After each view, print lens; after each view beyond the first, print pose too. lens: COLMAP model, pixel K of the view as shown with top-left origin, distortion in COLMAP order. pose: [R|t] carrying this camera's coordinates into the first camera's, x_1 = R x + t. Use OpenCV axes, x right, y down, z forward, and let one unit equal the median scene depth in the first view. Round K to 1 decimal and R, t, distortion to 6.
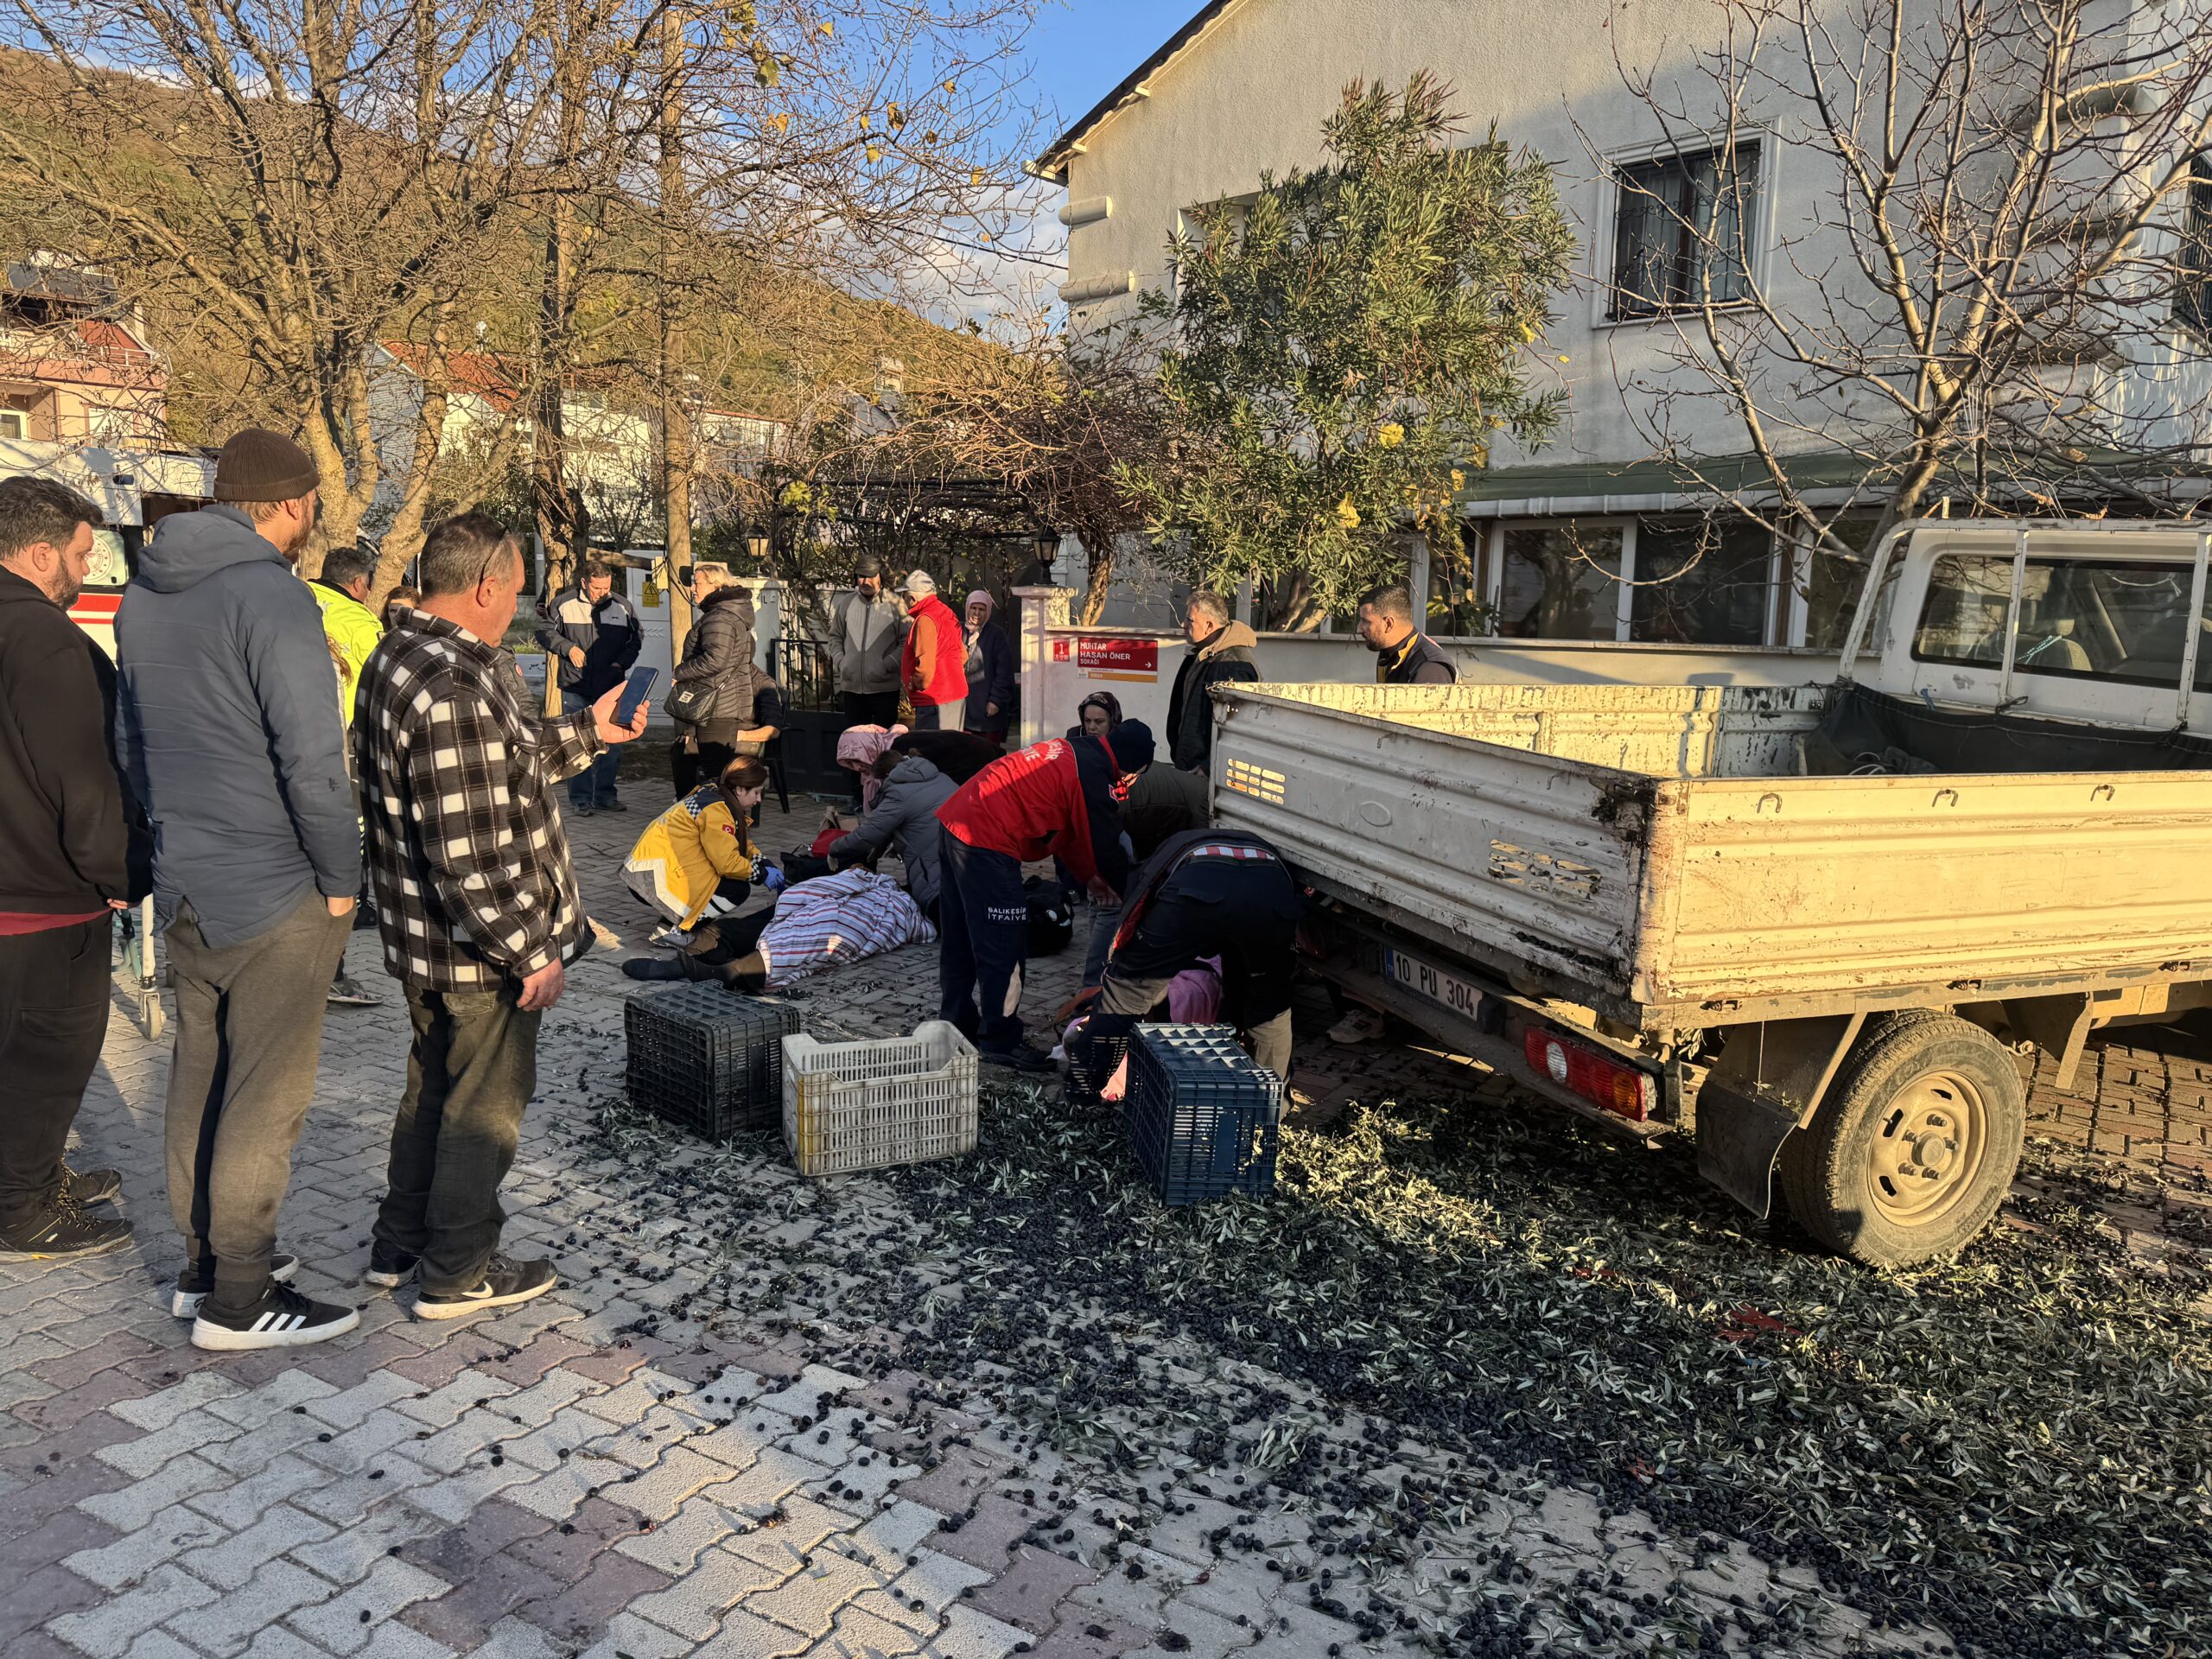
lens RADIAL K [[1628.0, 0, 1106.0], [0, 1628.0, 829.5], [0, 0, 1]] dist [-0.003872, -0.000234]
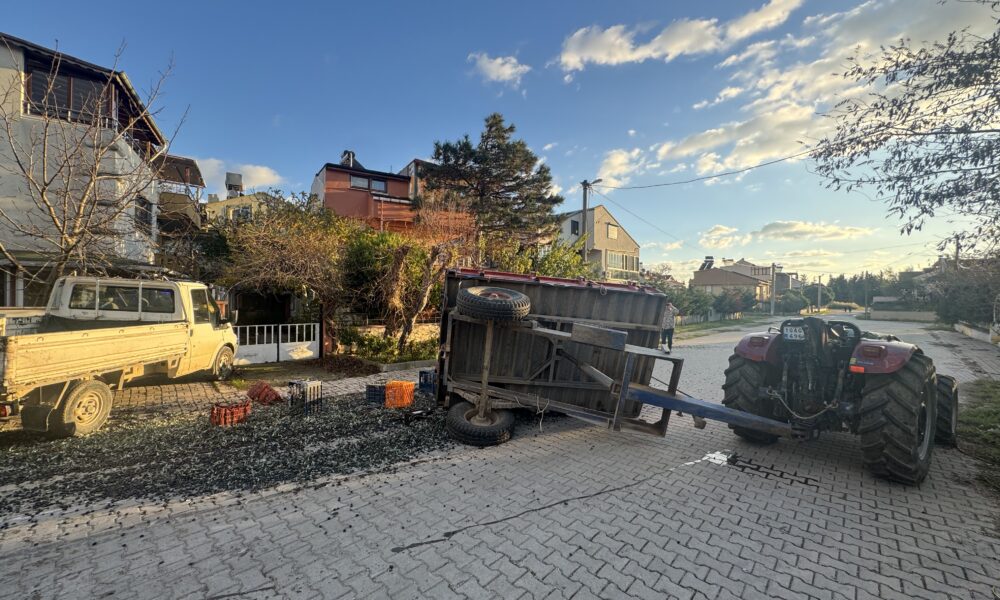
lens RADIAL K [[418.8, 0, 500.0], [0, 418.8, 300.0], [0, 0, 1]] dist [0.000336, 0.000139]
pose [[0.295327, -0.025584, 0.955054, -0.264382], [0.133816, 0.990895, -0.014835, 0.049423], [-0.945978, 0.132182, 0.296062, -0.475945]]
